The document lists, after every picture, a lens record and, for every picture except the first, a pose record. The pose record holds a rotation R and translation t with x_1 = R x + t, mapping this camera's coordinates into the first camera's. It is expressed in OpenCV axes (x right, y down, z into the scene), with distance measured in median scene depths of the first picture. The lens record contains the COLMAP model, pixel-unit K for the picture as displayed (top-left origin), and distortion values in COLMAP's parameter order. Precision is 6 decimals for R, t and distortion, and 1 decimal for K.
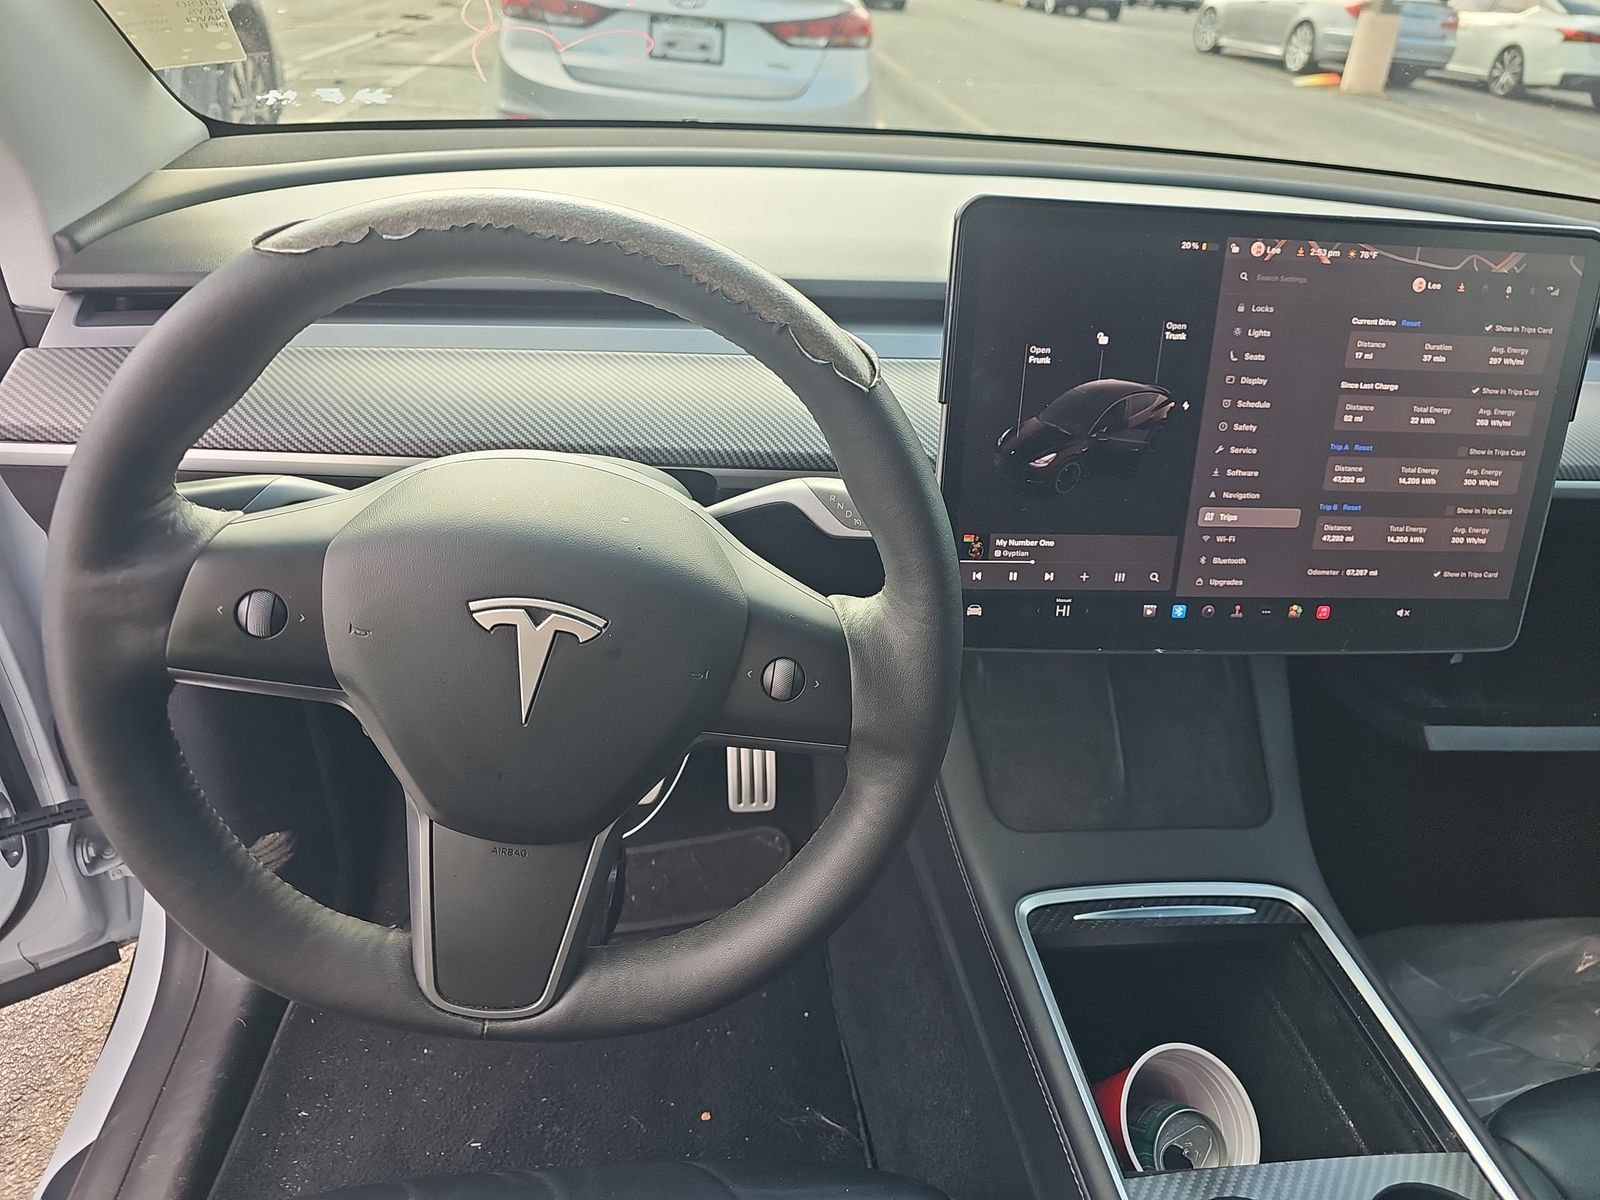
lens RADIAL K [[1067.5, 0, 800.9], [0, 1067.5, 615.9], [0, 0, 1]] dist [0.053831, -0.038828]
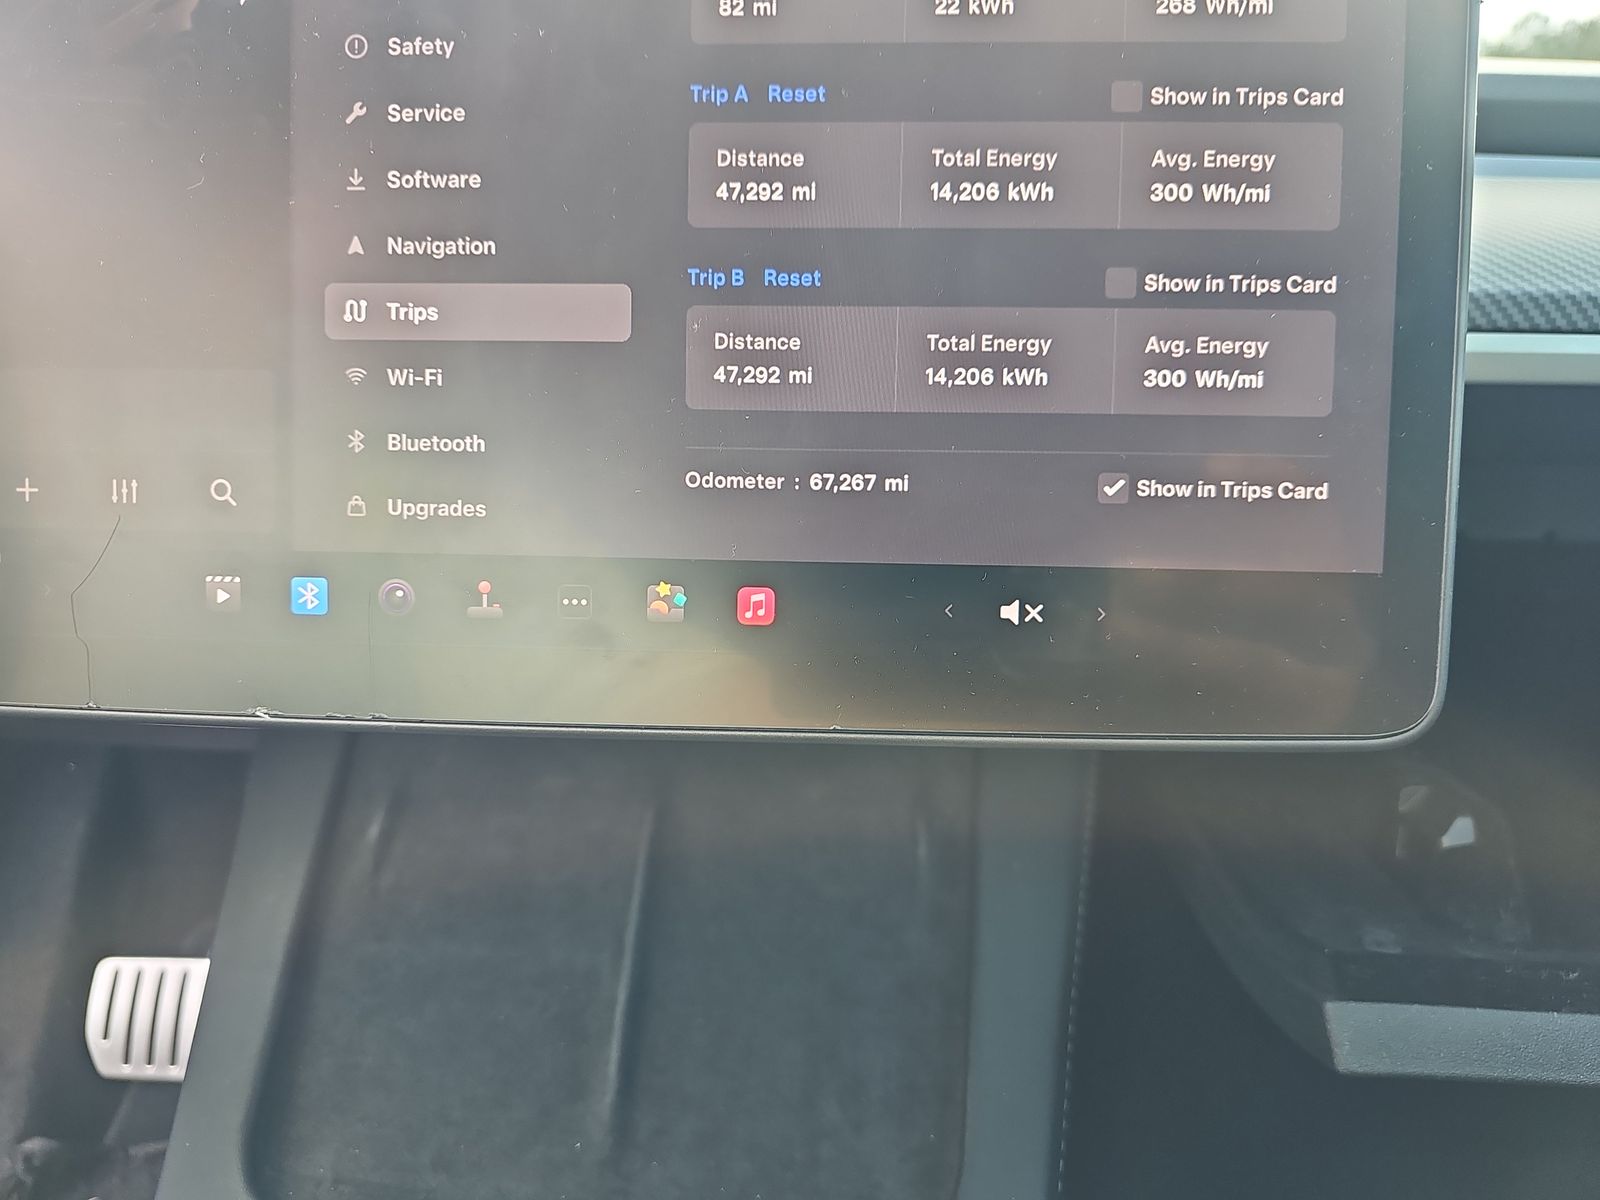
lens RADIAL K [[1061.0, 0, 800.0], [0, 1061.0, 600.0], [0, 0, 1]] dist [0.002191, -0.049667]
pose [[0.978816, -0.010374, -0.204481, 0.577977], [-0.035062, 0.975469, -0.217327, 0.065495], [0.201719, 0.219893, 0.954440, 0.714240]]
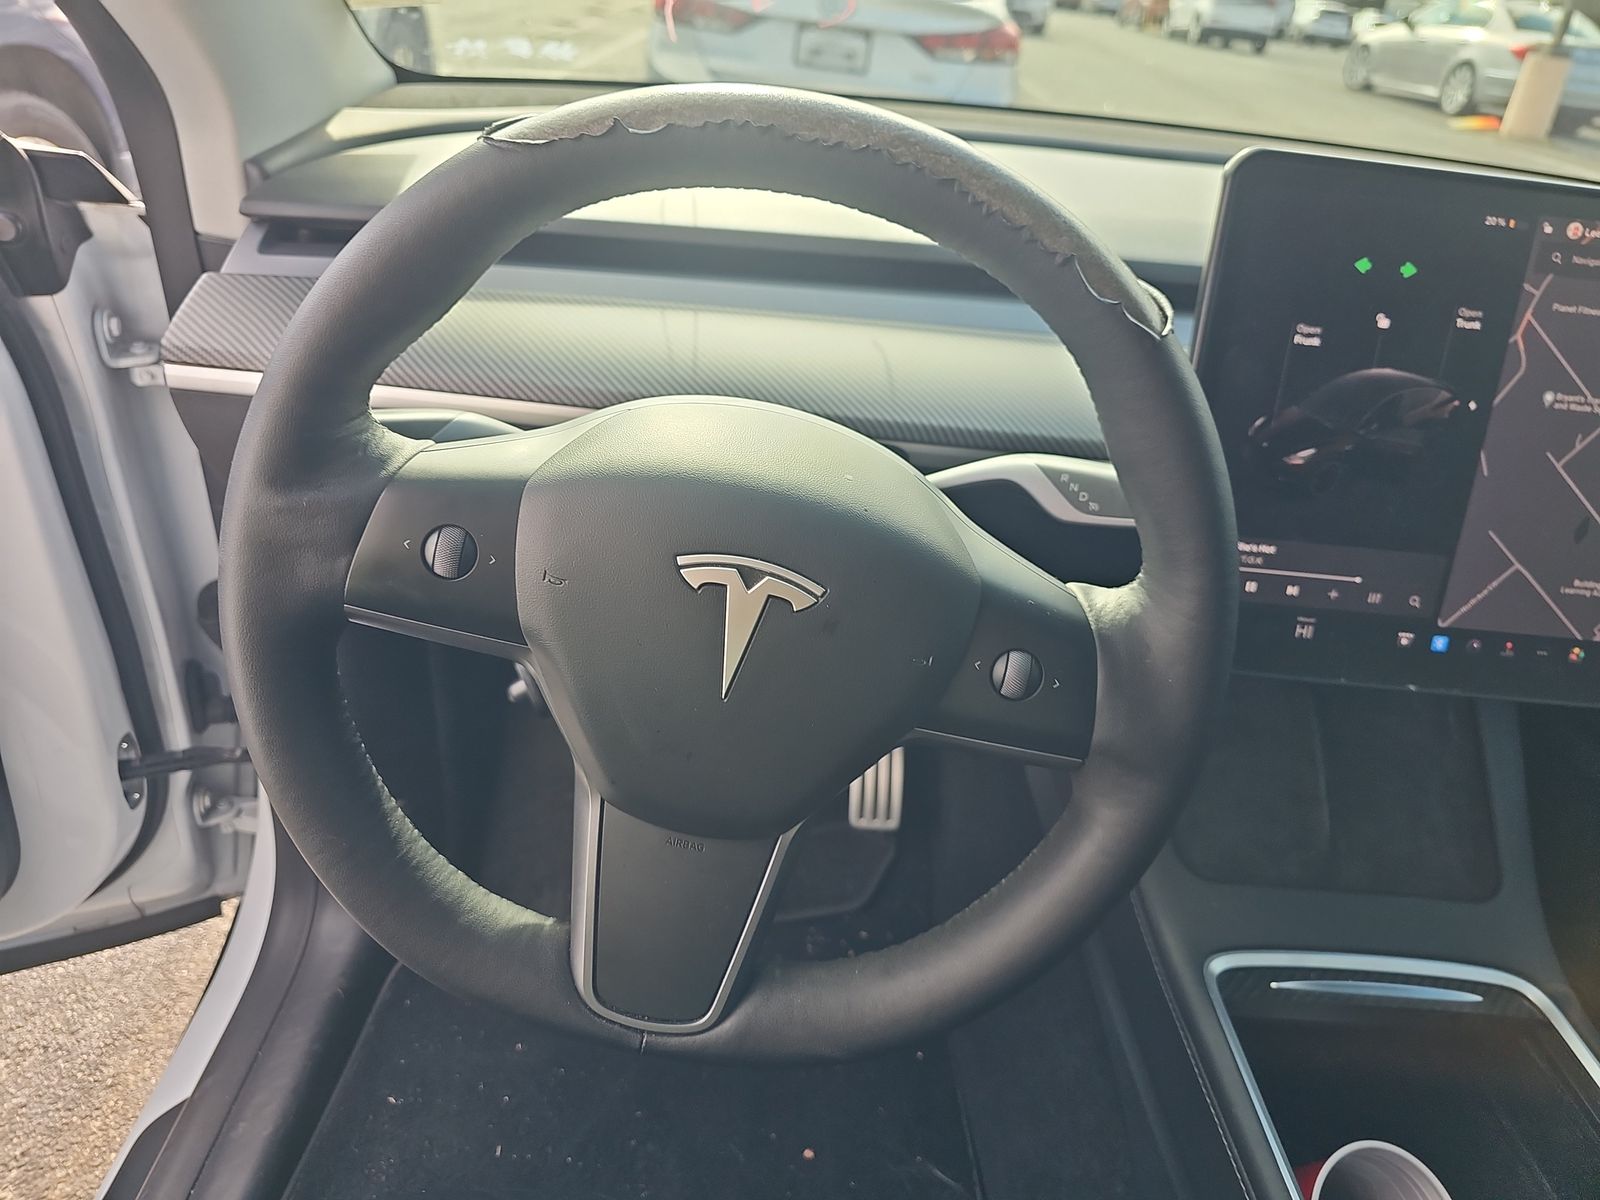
lens RADIAL K [[1078.5, 0, 800.0], [0, 1078.5, 600.0], [0, 0, 1]] dist [0.049755, -0.050169]
pose [[0.993360, 0.080727, -0.081973, -0.089203], [-0.083075, 0.996213, -0.025648, 0.025904], [0.079592, 0.032288, 0.996304, 0.086038]]
